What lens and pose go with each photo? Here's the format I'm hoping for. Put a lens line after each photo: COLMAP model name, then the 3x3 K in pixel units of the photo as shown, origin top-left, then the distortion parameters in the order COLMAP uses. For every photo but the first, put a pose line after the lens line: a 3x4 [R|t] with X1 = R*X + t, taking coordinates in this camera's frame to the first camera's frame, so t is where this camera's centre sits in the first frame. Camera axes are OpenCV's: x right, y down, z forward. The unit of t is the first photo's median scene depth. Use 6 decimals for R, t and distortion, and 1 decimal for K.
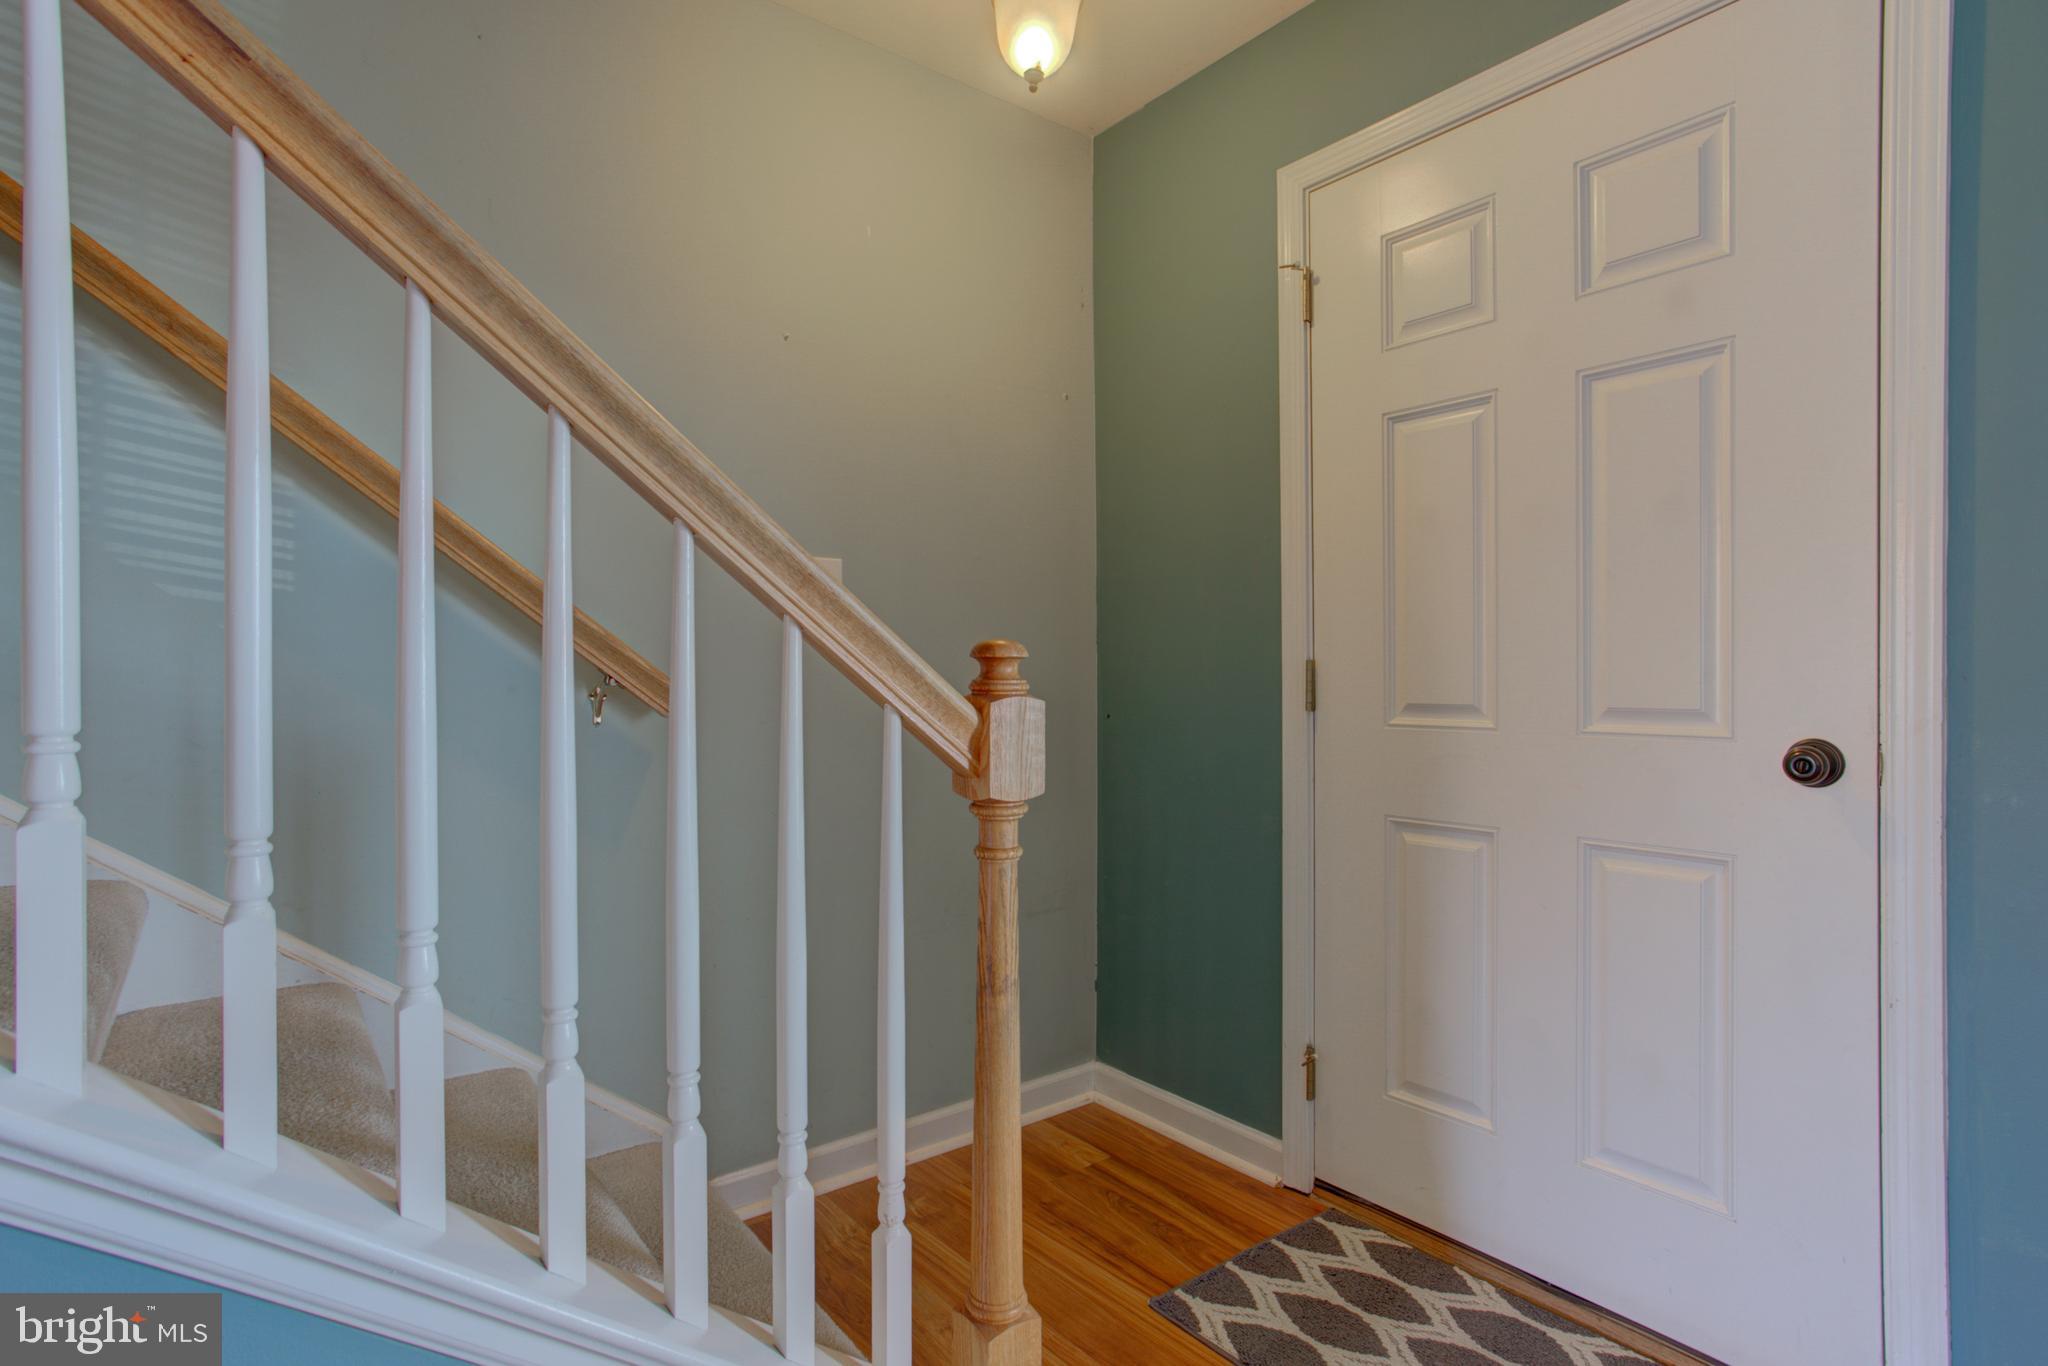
lens RADIAL K [[1011.3, 0, 1025.1], [0, 1011.3, 676.3], [0, 0, 1]] dist [-0.057338, 0.033839]
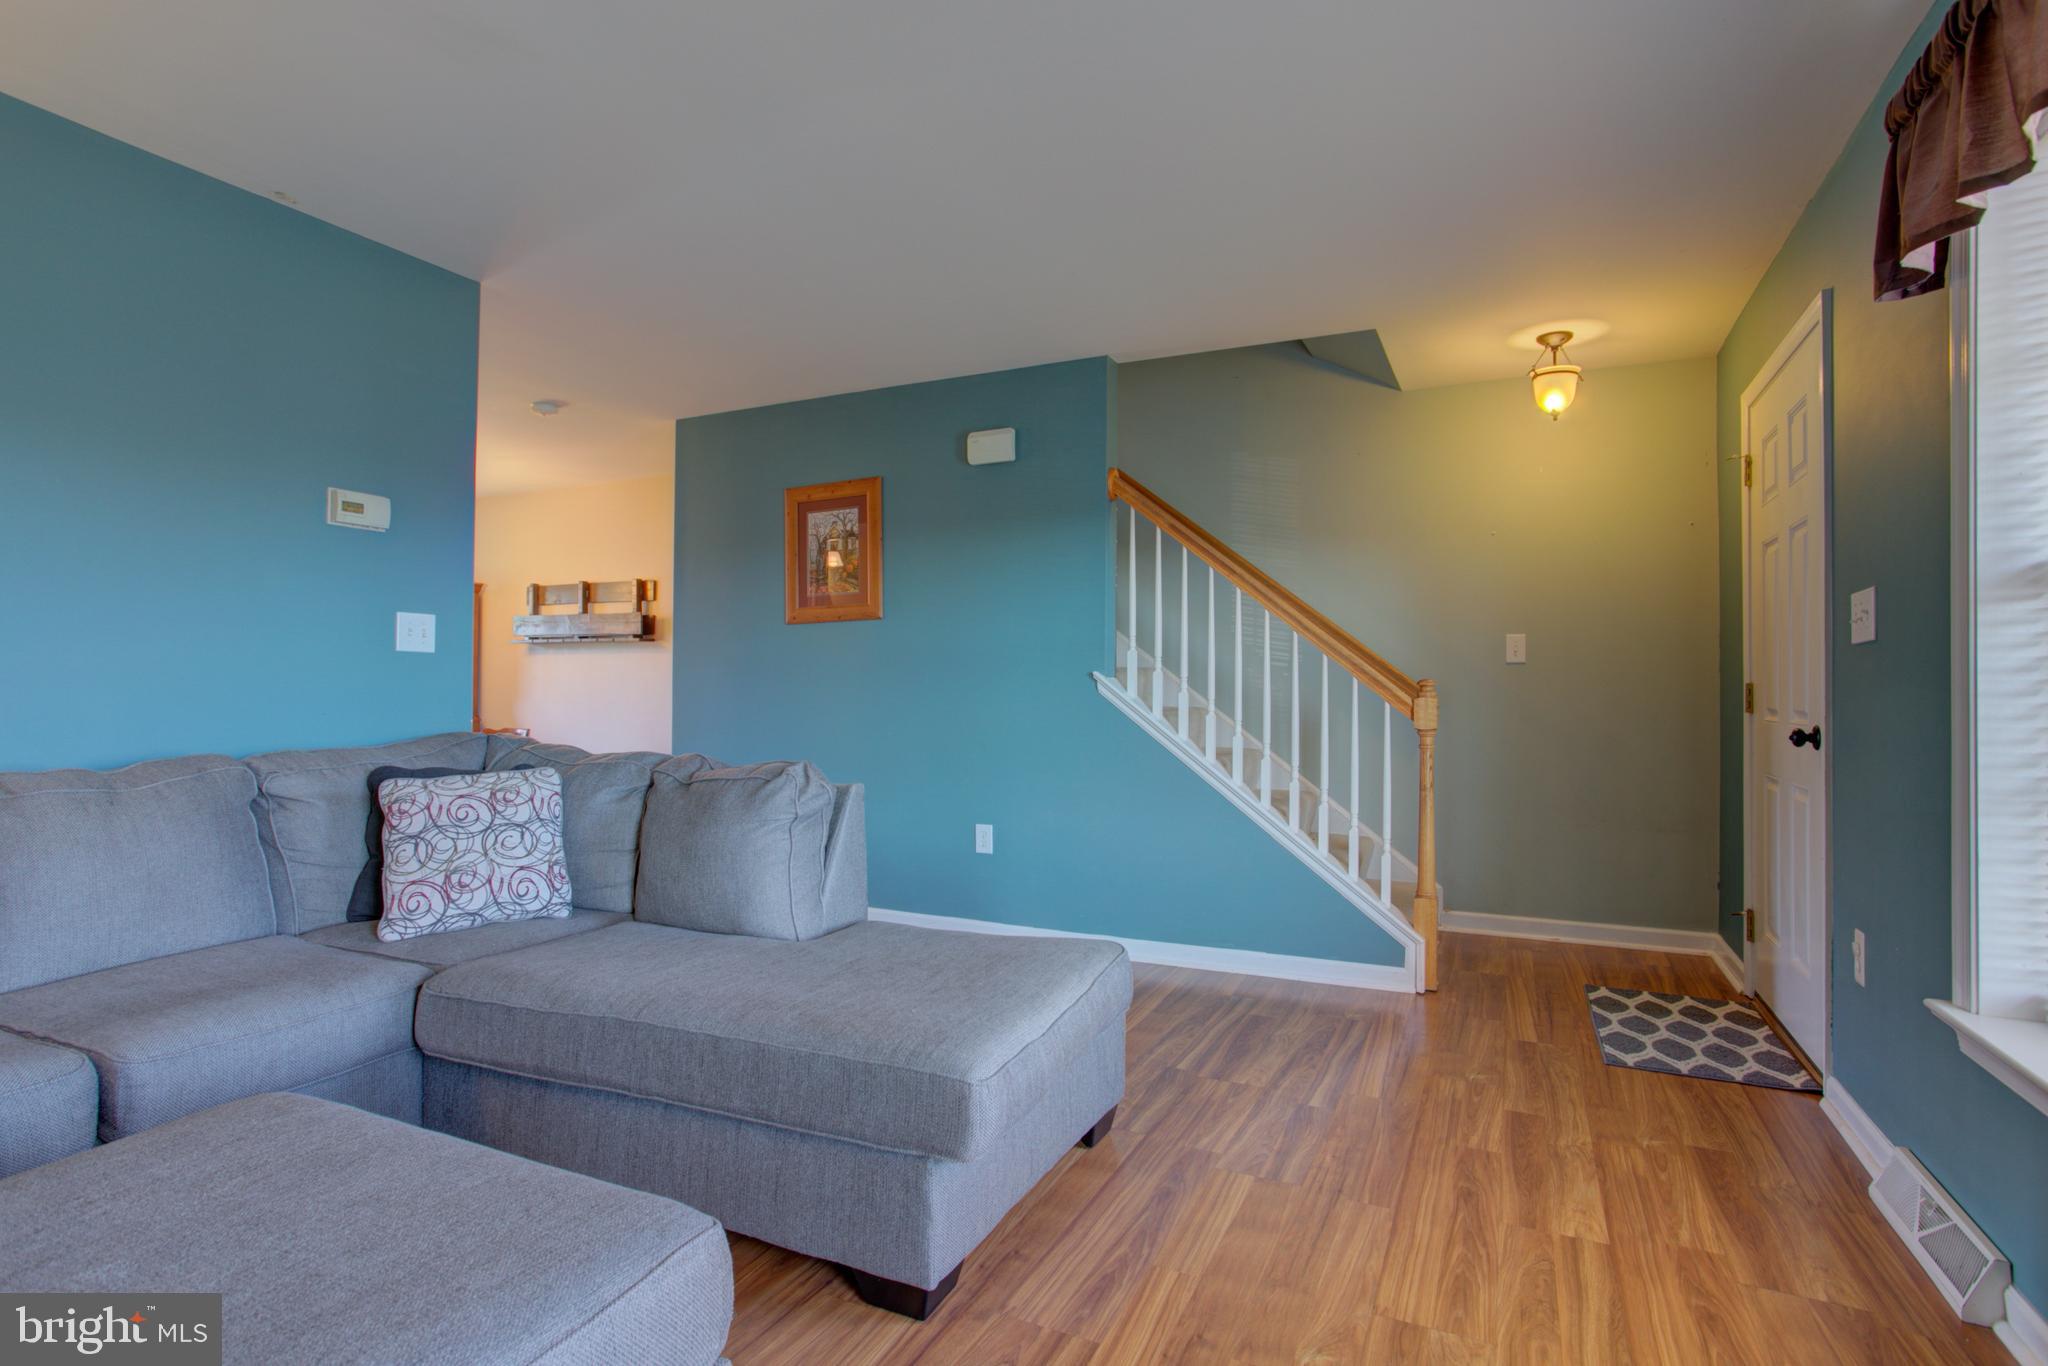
lens RADIAL K [[1011.3, 0, 1025.1], [0, 1011.3, 676.3], [0, 0, 1]] dist [-0.057338, 0.033839]
pose [[0.431710, -0.007173, -0.901984, 1.624386], [-0.004004, 0.999943, -0.009868, -0.007894], [0.902003, 0.007872, 0.431657, -1.077382]]
